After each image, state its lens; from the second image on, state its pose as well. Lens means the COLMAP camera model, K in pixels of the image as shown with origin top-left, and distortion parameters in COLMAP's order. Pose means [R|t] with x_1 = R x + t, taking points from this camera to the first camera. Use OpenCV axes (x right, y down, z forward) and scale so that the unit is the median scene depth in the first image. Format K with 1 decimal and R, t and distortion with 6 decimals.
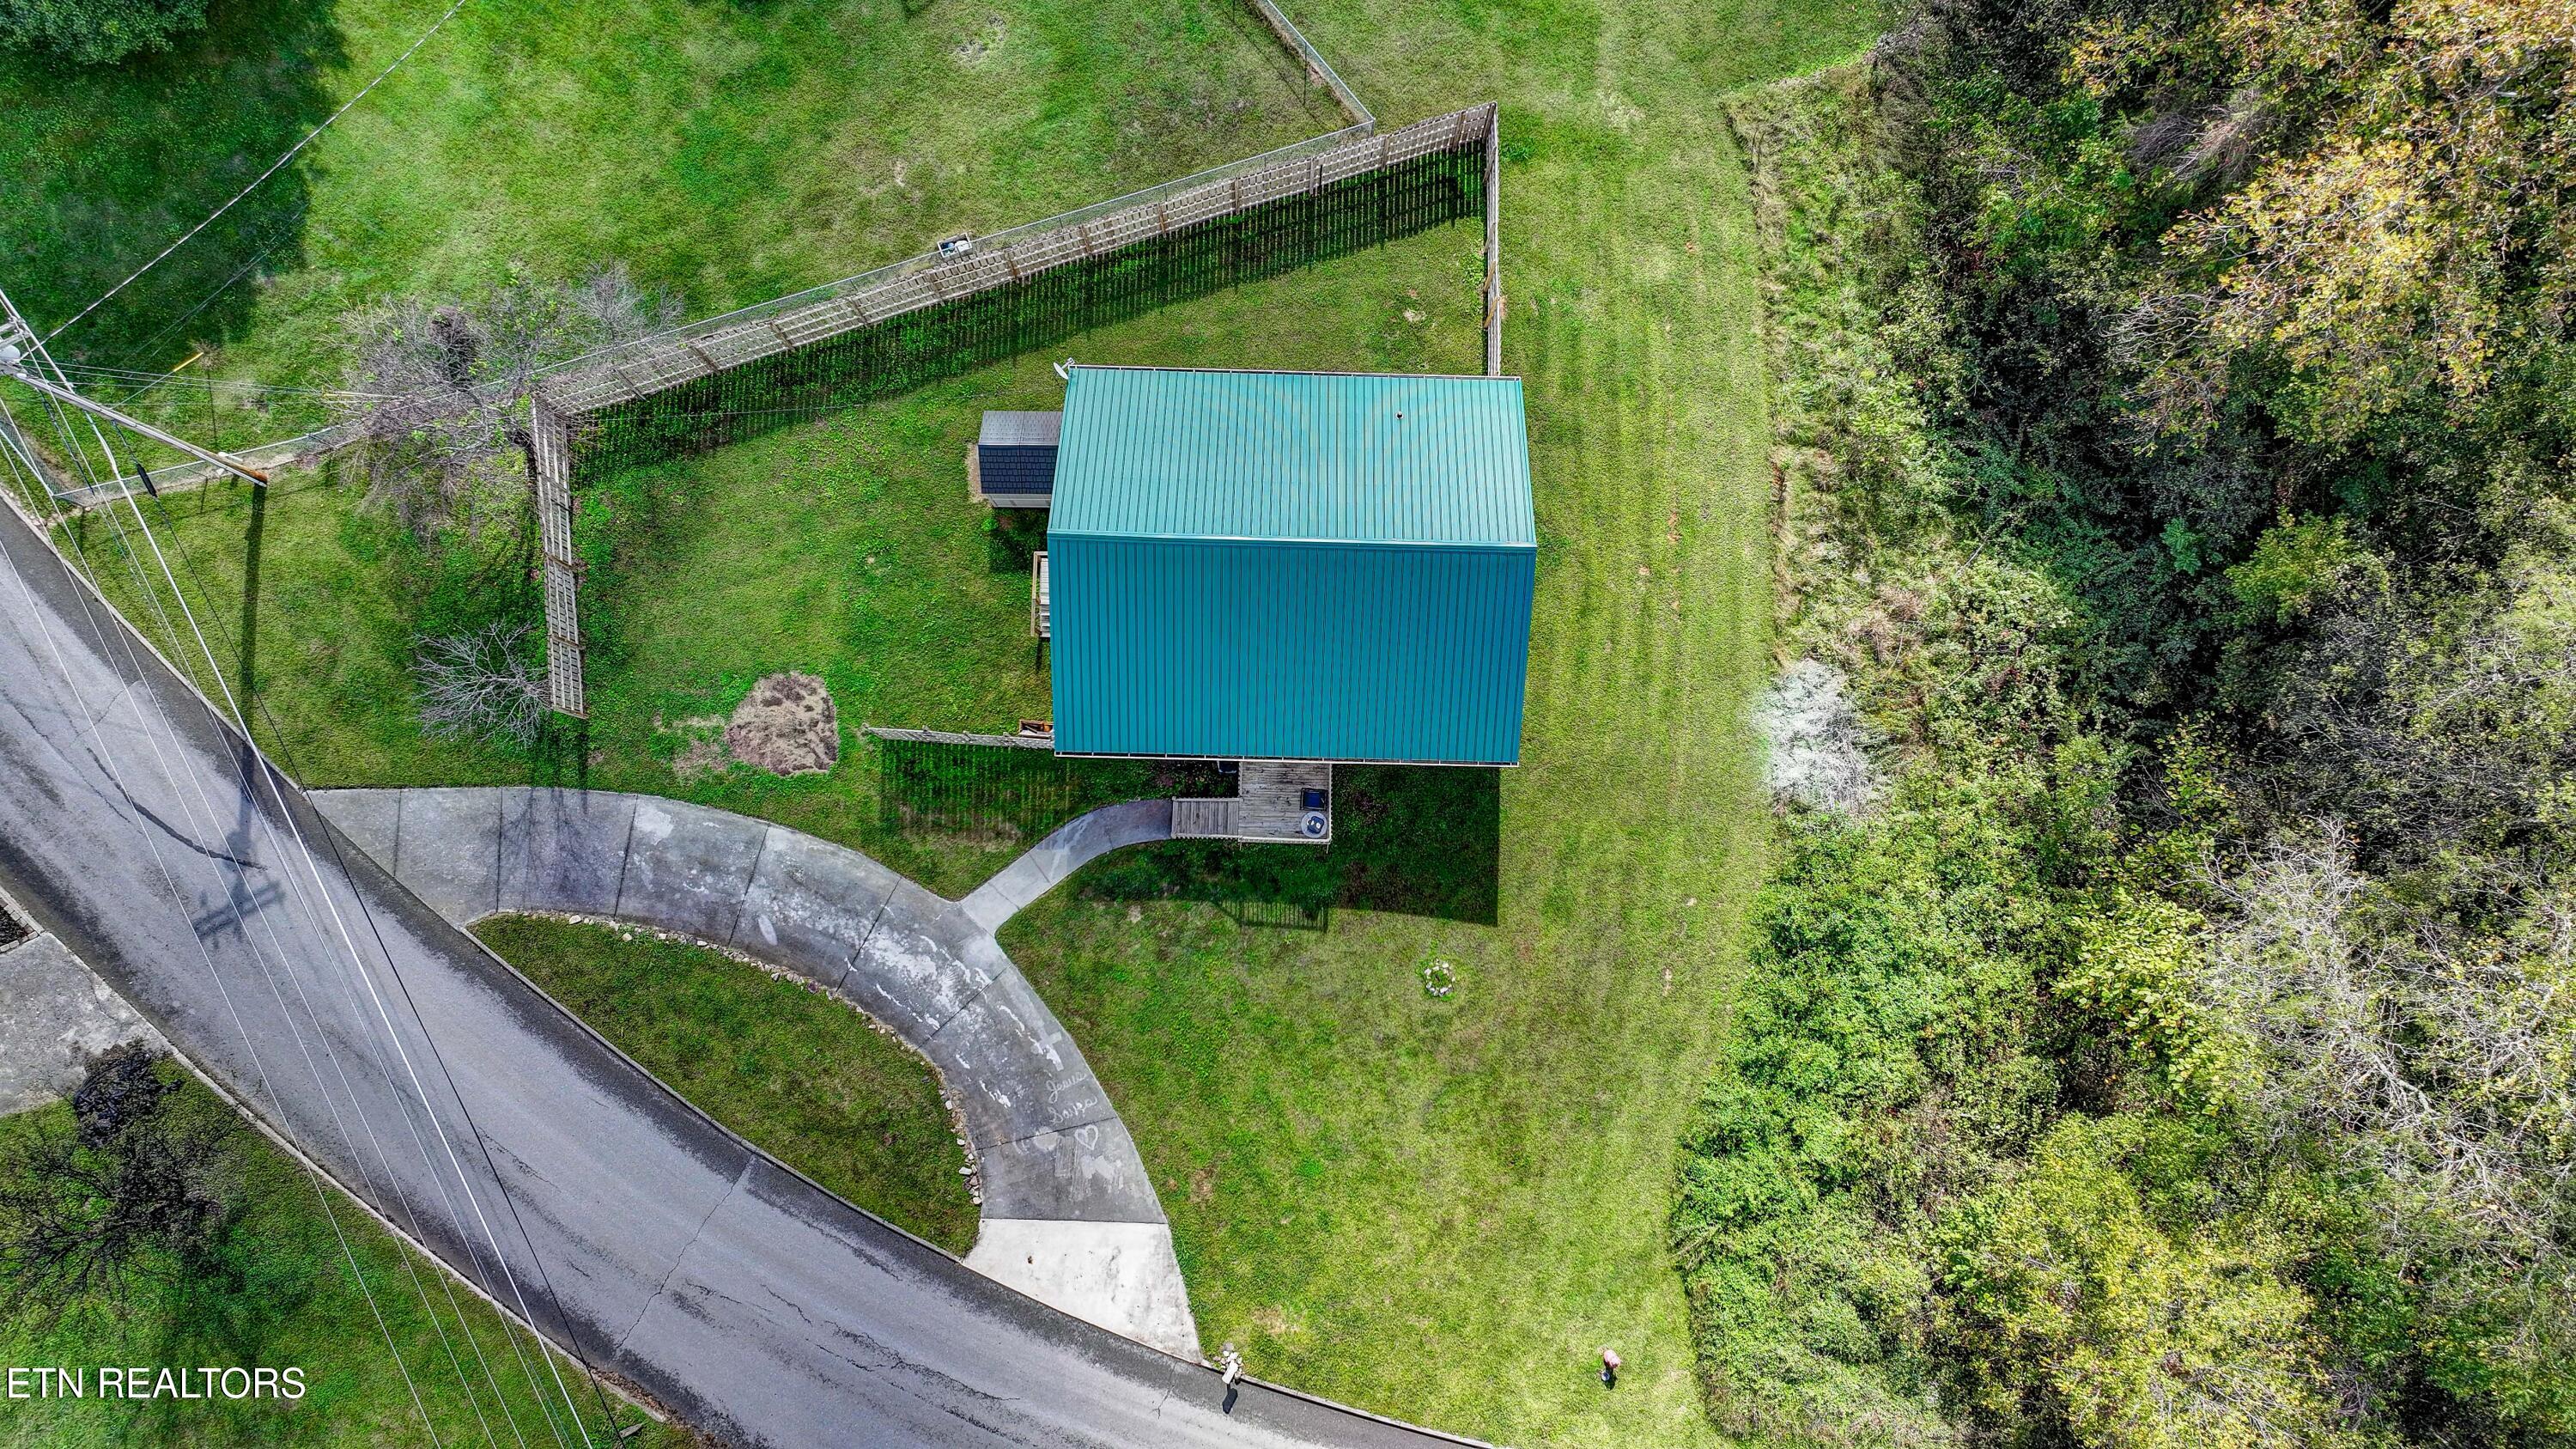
lens RADIAL K [[1807.0, 0, 1297.3], [0, 1807.0, 714.9], [0, 0, 1]] dist [0.004158, 0.000034]
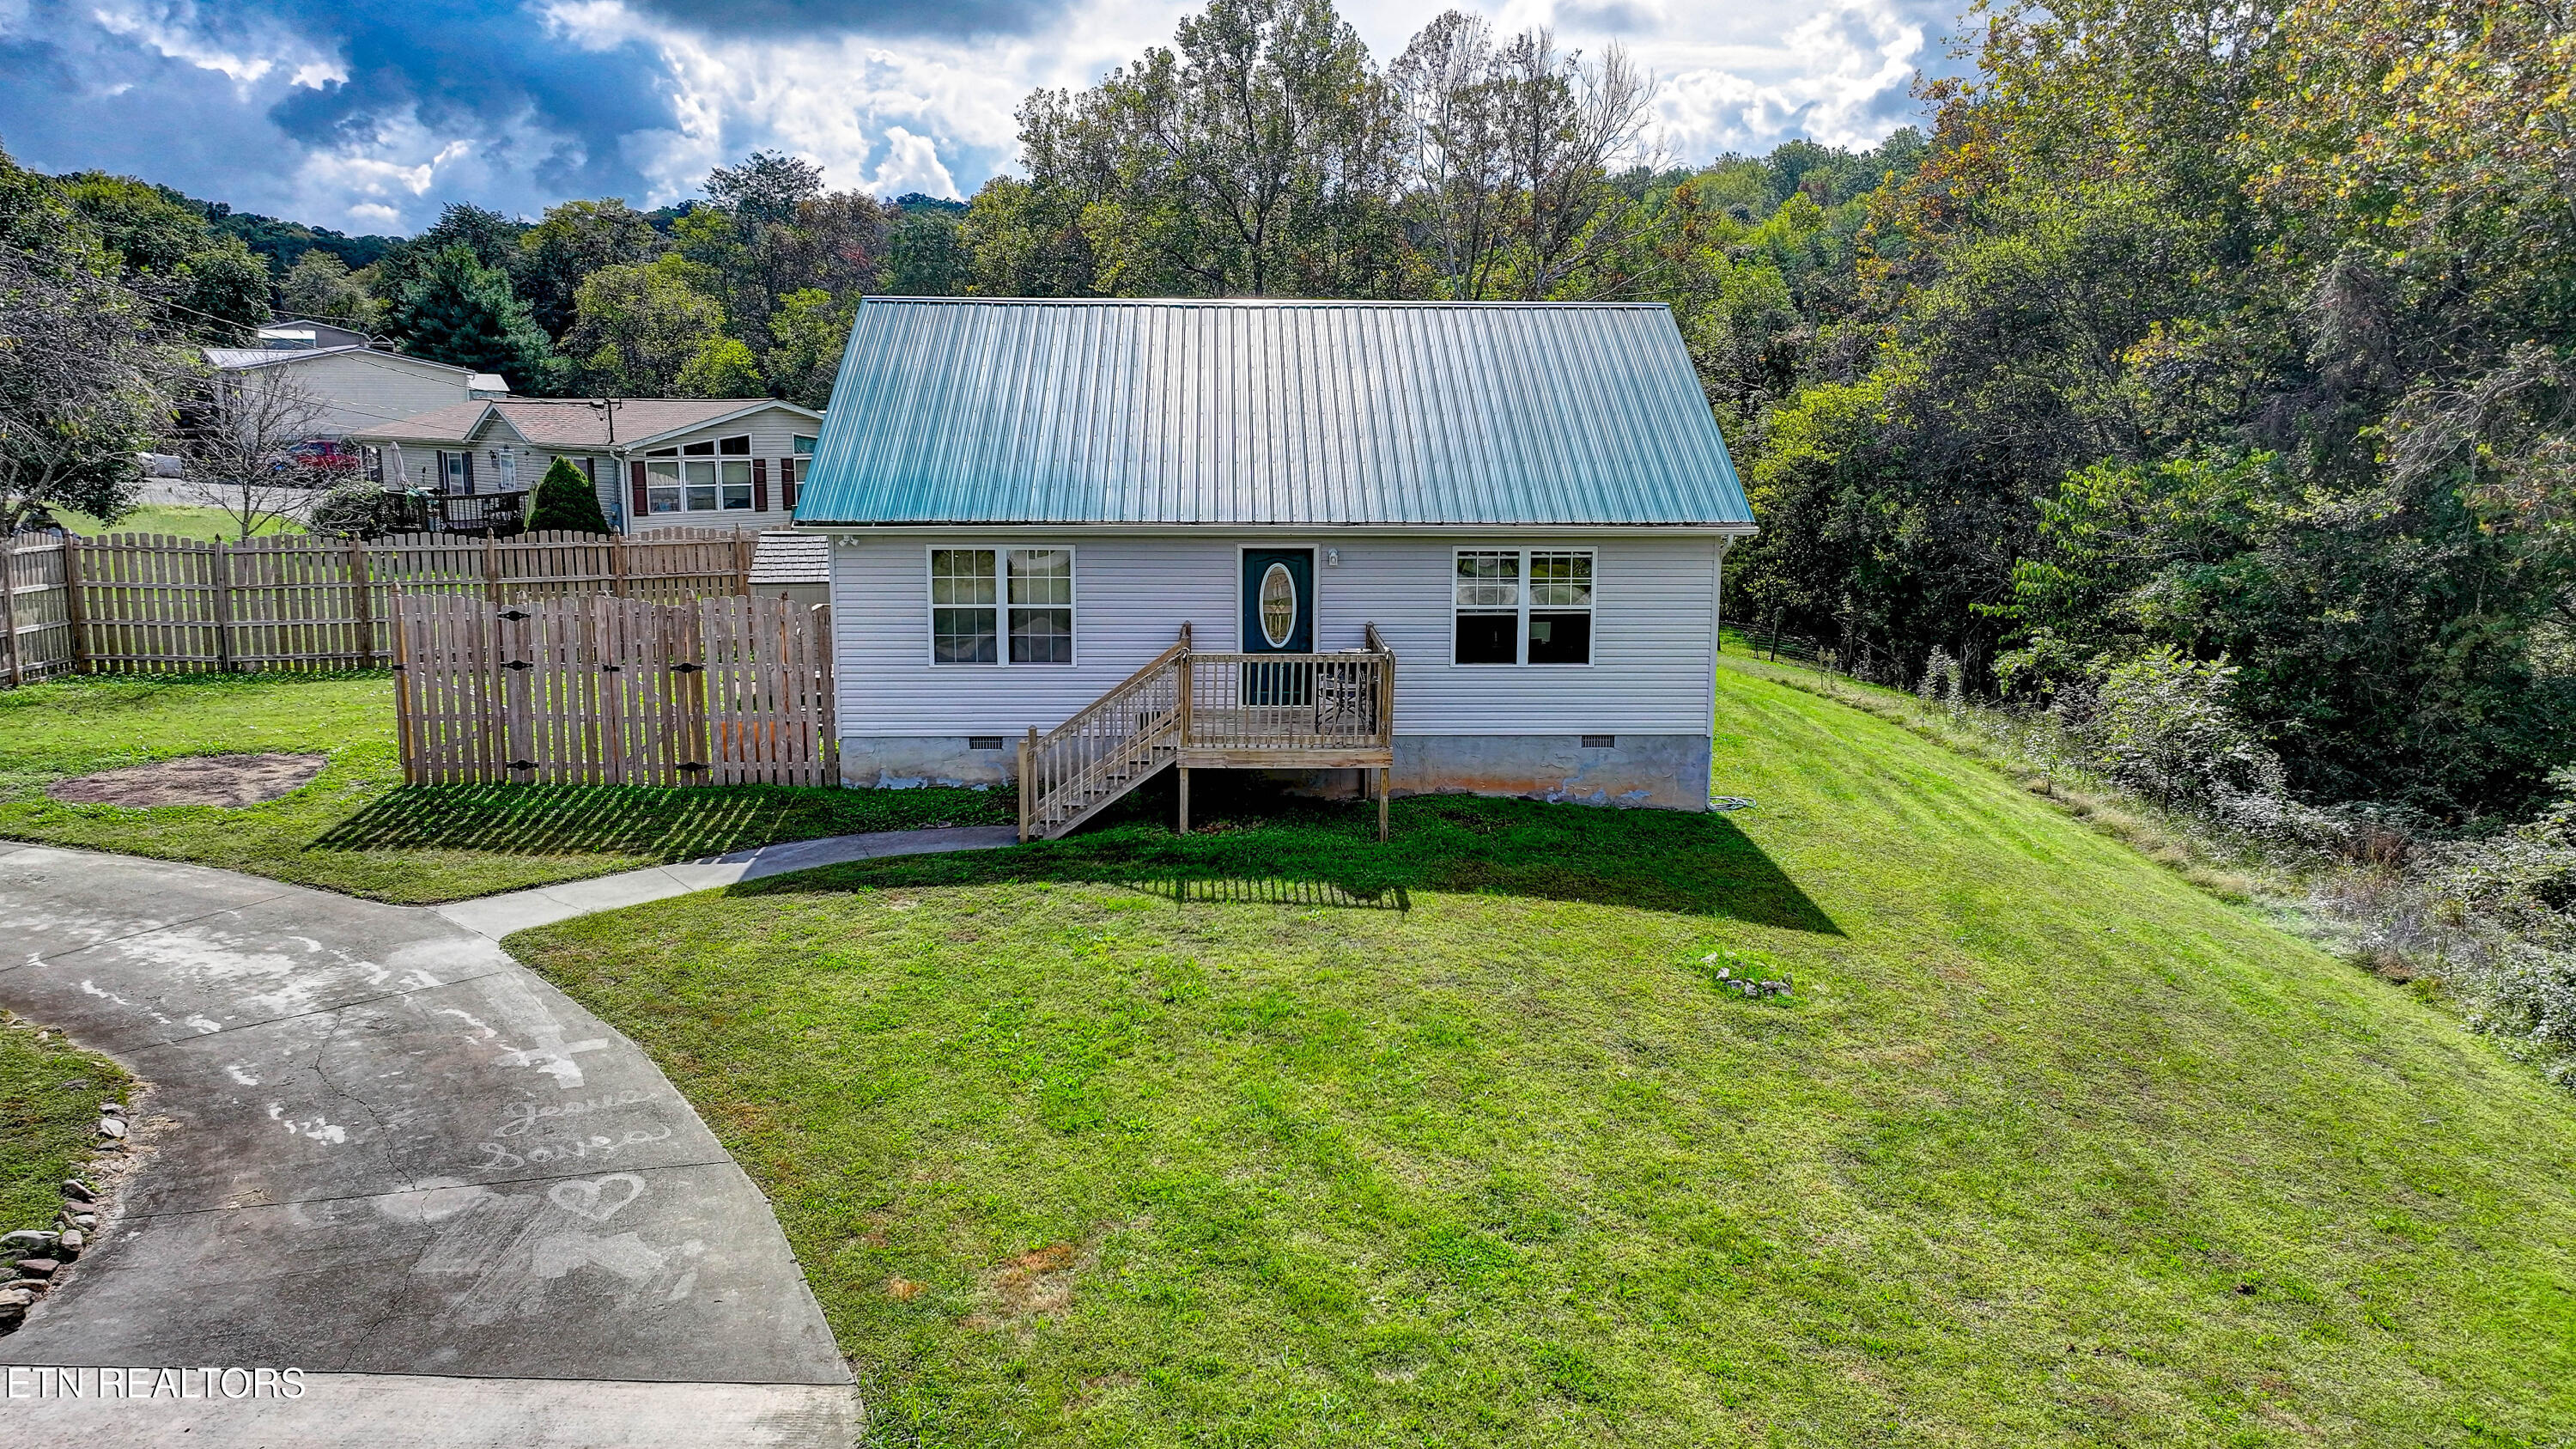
lens RADIAL K [[1810.3, 0, 1290.7], [0, 1810.3, 718.1], [0, 0, 1]] dist [0.006071, 0.000531]
pose [[0.998036, -0.018570, 0.059822, -0.030833], [0.062626, 0.276609, -0.958940, 0.468890], [0.001260, 0.960803, 0.277229, 0.859814]]
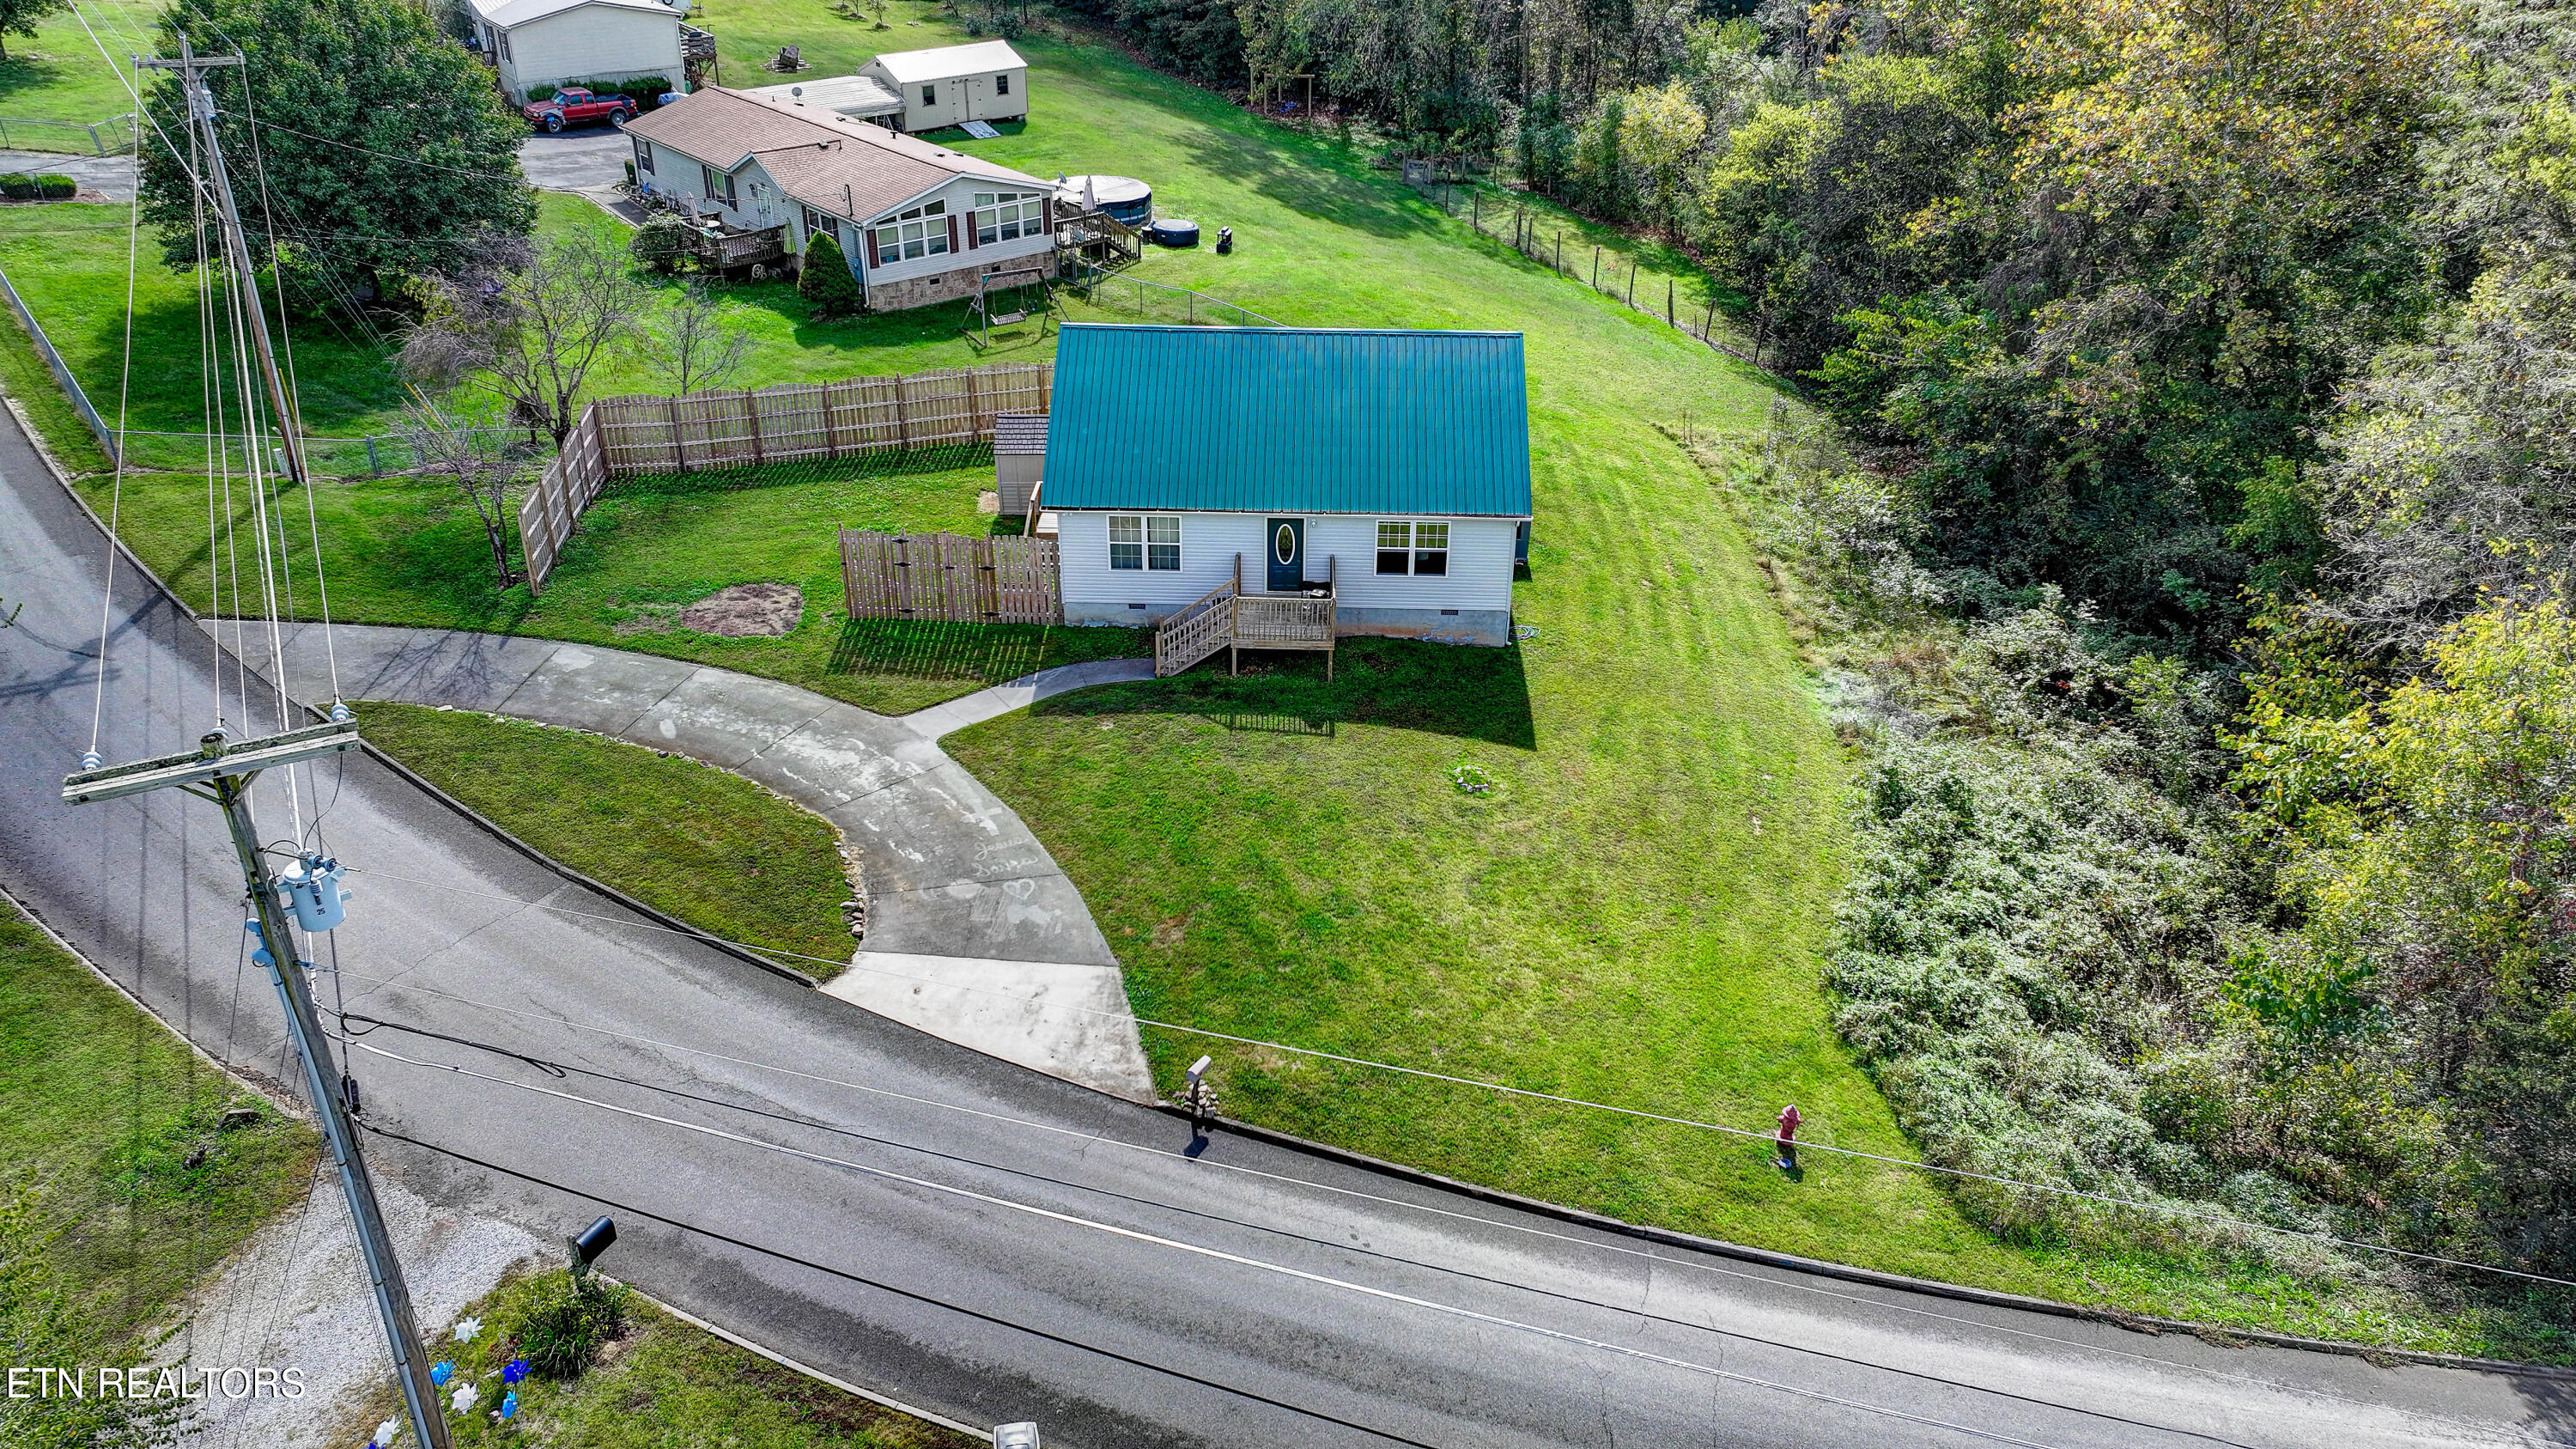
lens RADIAL K [[1807.0, 0, 1297.3], [0, 1807.0, 714.9], [0, 0, 1]] dist [0.004158, 0.000034]
pose [[0.999986, -0.003063, 0.004281, -0.004038], [0.005264, 0.584259, -0.811550, 0.797340], [-0.000015, 0.811562, 0.584267, 0.502775]]
